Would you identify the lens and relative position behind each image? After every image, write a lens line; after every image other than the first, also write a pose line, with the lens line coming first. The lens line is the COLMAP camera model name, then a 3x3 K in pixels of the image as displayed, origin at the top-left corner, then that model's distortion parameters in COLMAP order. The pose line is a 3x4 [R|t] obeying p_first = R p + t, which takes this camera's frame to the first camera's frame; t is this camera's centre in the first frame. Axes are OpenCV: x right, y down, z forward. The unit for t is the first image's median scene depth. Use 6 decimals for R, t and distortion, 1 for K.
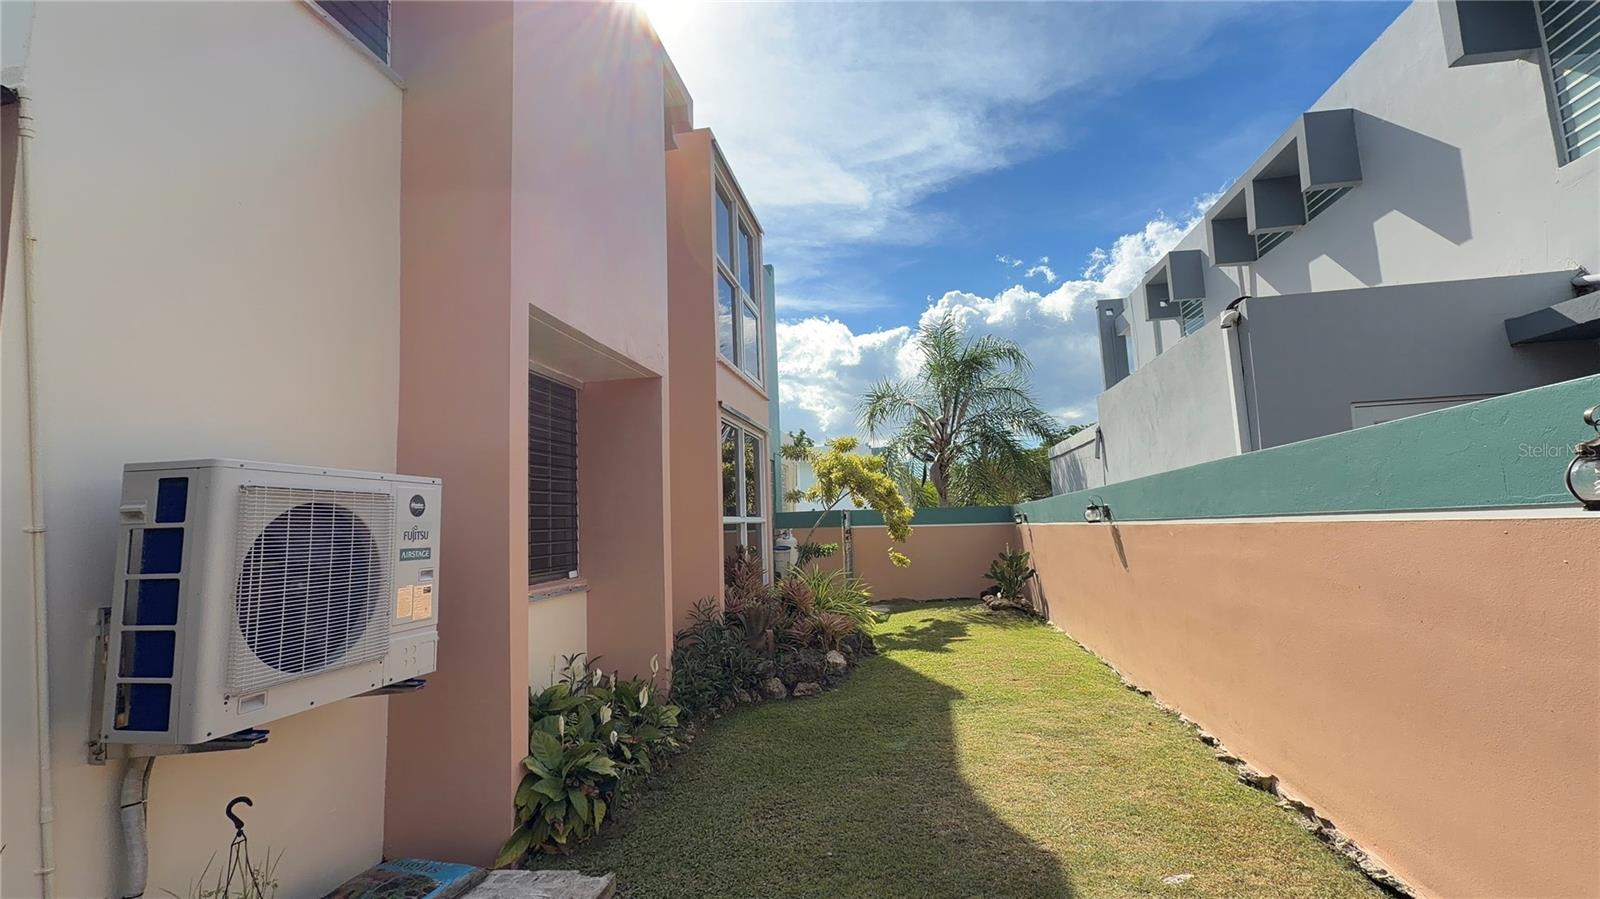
lens RADIAL K [[691.8, 0, 810.4], [0, 691.8, 447.4], [0, 0, 1]] dist [-0.005808, 0.005810]
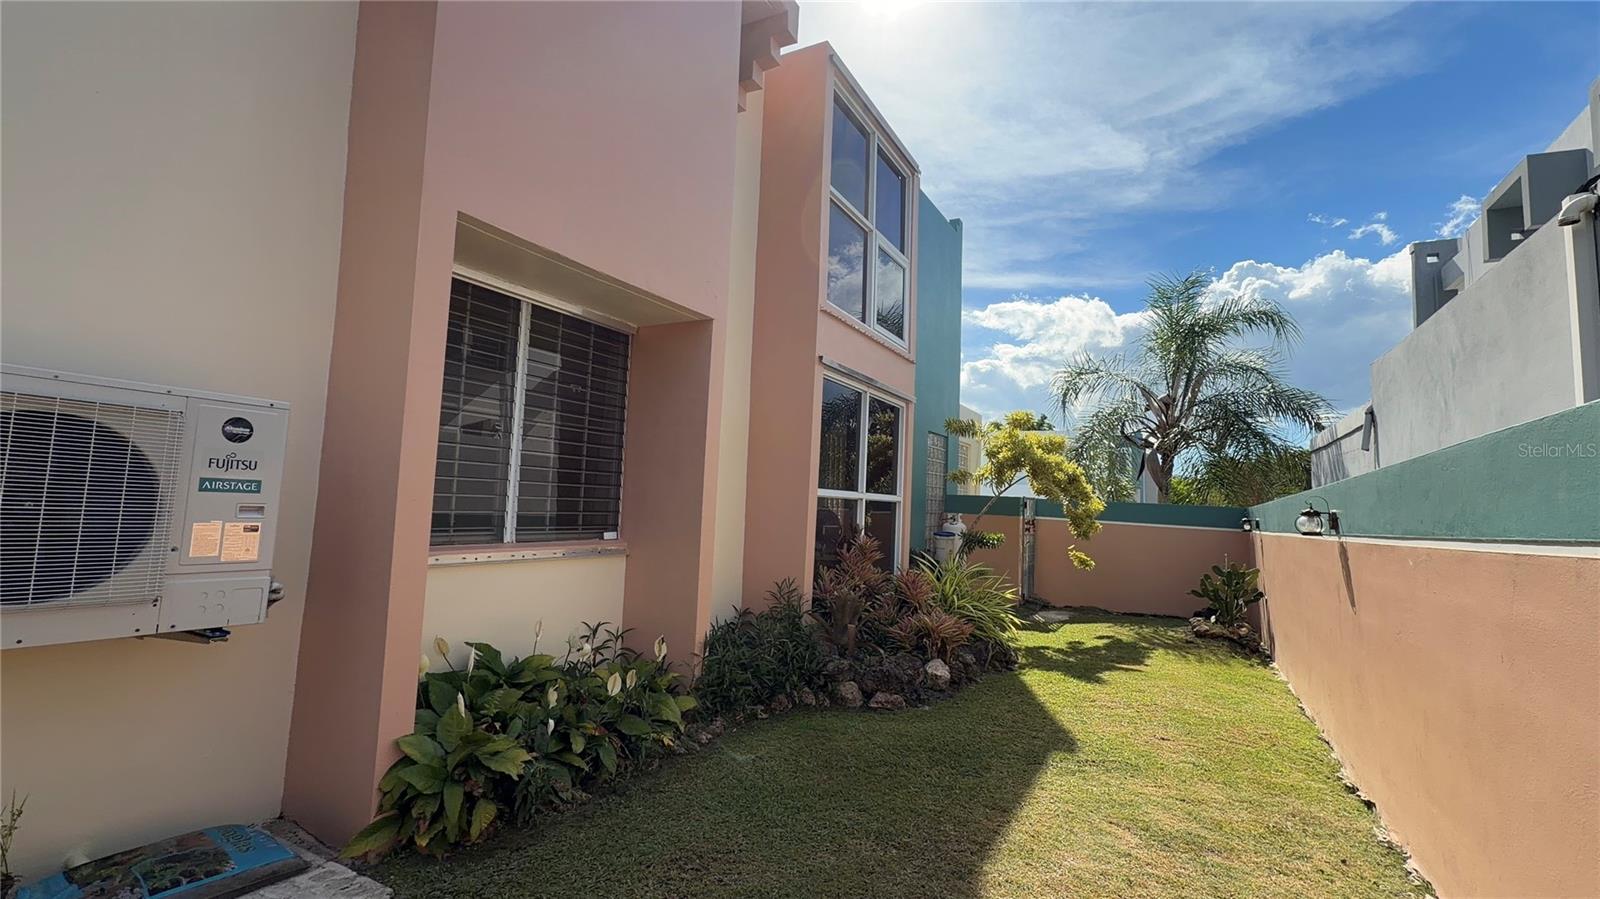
lens RADIAL K [[691.8, 0, 807.1], [0, 691.8, 453.3], [0, 0, 1]] dist [-0.005808, 0.005810]
pose [[0.938335, 0.055282, -0.341278, 0.142938], [-0.043337, 0.998155, 0.042532, 0.016840], [0.342999, -0.025119, 0.939000, 0.159455]]
